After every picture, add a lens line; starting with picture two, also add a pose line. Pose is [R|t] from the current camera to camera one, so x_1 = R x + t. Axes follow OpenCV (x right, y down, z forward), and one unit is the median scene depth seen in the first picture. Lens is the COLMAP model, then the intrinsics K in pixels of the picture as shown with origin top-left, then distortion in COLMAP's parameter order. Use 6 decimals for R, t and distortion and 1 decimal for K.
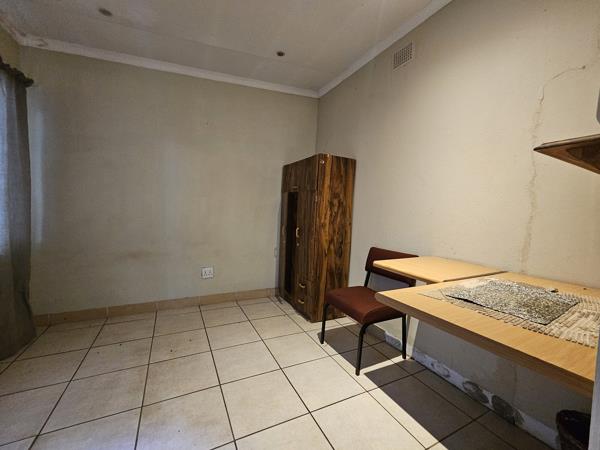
lens RADIAL K [[245.6, 0, 301.1], [0, 245.6, 224.2], [0, 0, 1]] dist [0.000710, 0.000398]
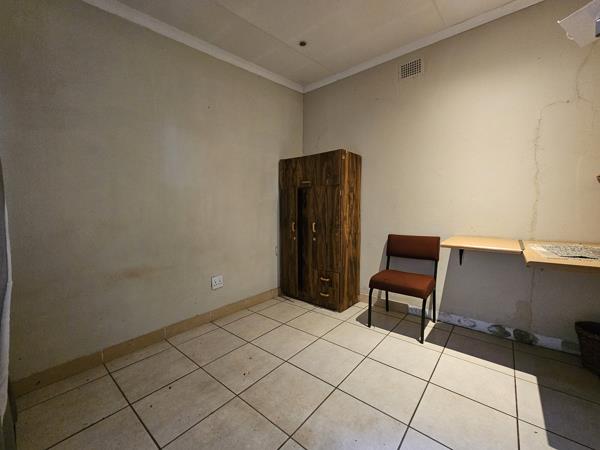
lens RADIAL K [[245.6, 0, 300.7], [0, 245.6, 223.8], [0, 0, 1]] dist [0.000710, 0.000398]
pose [[0.920646, -0.071755, 0.383748, -0.502012], [0.066438, 0.997422, 0.027111, -0.013082], [-0.384704, 0.000536, 0.923040, 0.107212]]
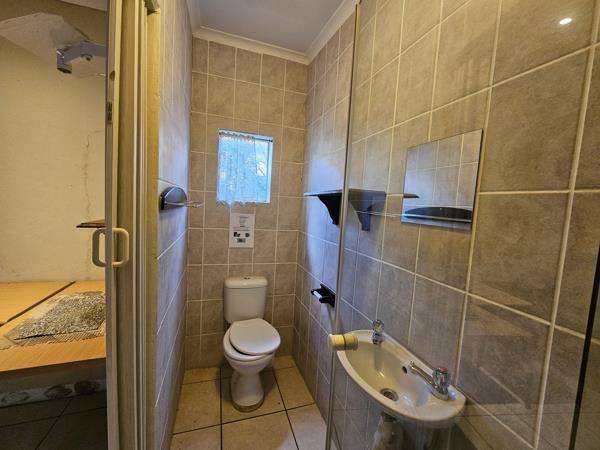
lens RADIAL K [[245.6, 0, 298.8], [0, 245.6, 226.1], [0, 0, 1]] dist [0.000710, 0.000398]
pose [[0.149917, -0.120491, 0.981329, -0.088793], [0.002640, 0.992591, 0.121471, -0.130942], [-0.988695, -0.015620, 0.149124, -0.154874]]
